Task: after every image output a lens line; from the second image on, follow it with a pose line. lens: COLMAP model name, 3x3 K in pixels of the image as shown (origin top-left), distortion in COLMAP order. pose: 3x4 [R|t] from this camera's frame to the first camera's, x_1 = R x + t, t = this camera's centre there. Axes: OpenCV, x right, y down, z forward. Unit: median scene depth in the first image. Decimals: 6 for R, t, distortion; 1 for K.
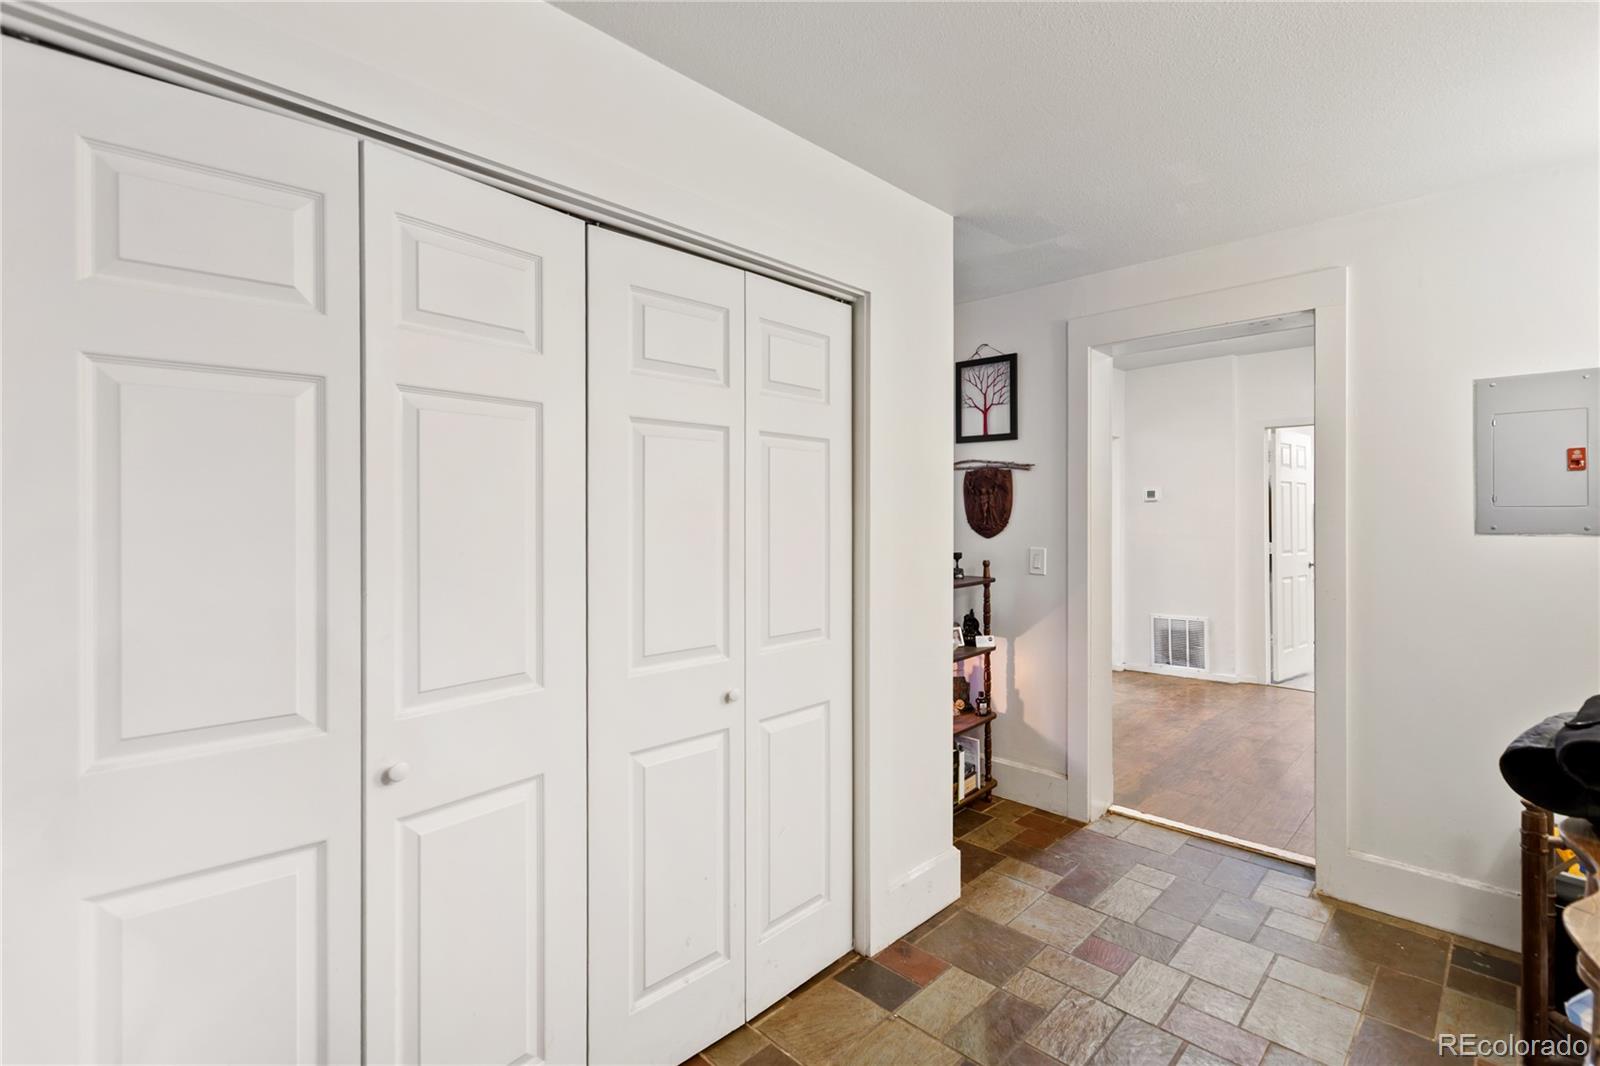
lens RADIAL K [[735.9, 0, 799.7], [0, 735.9, 526.1], [0, 0, 1]] dist [-0.002663, -0.000323]
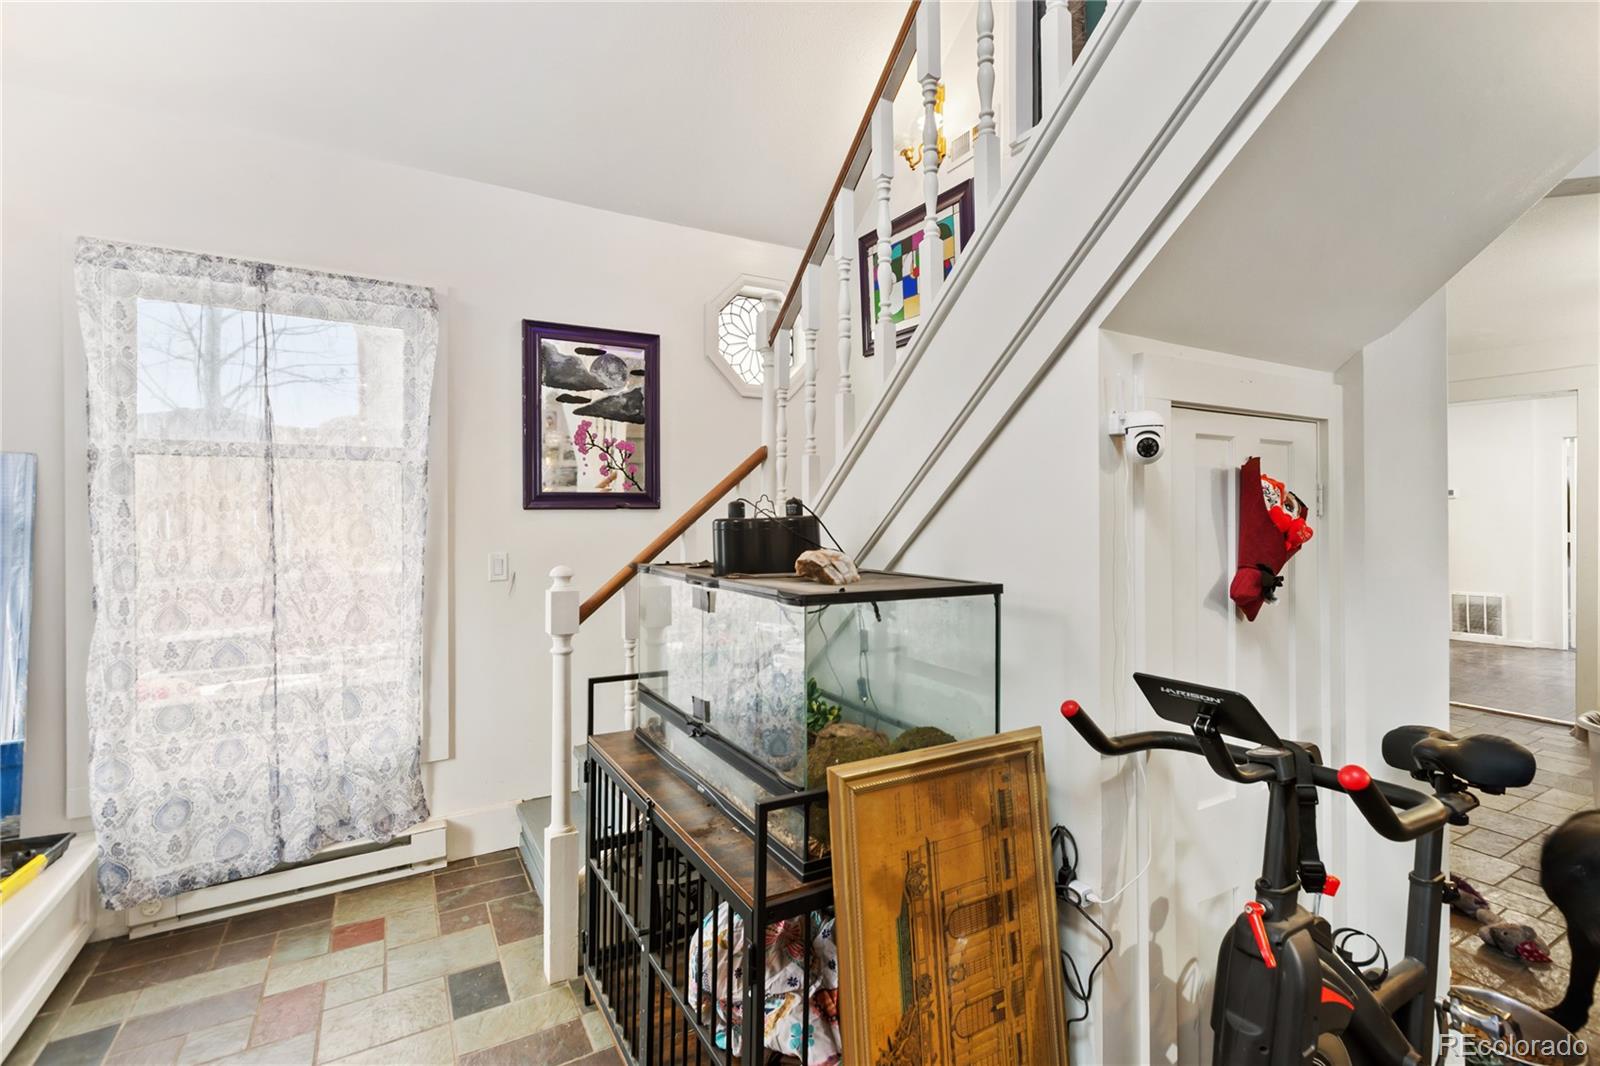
lens RADIAL K [[735.9, 0, 804.1], [0, 735.9, 525.7], [0, 0, 1]] dist [-0.002663, -0.000323]
pose [[0.970024, 0.004599, -0.242966, -0.271642], [-0.003068, 0.999973, 0.006680, 0.006487], [0.242990, -0.005734, 0.970012, -0.451866]]
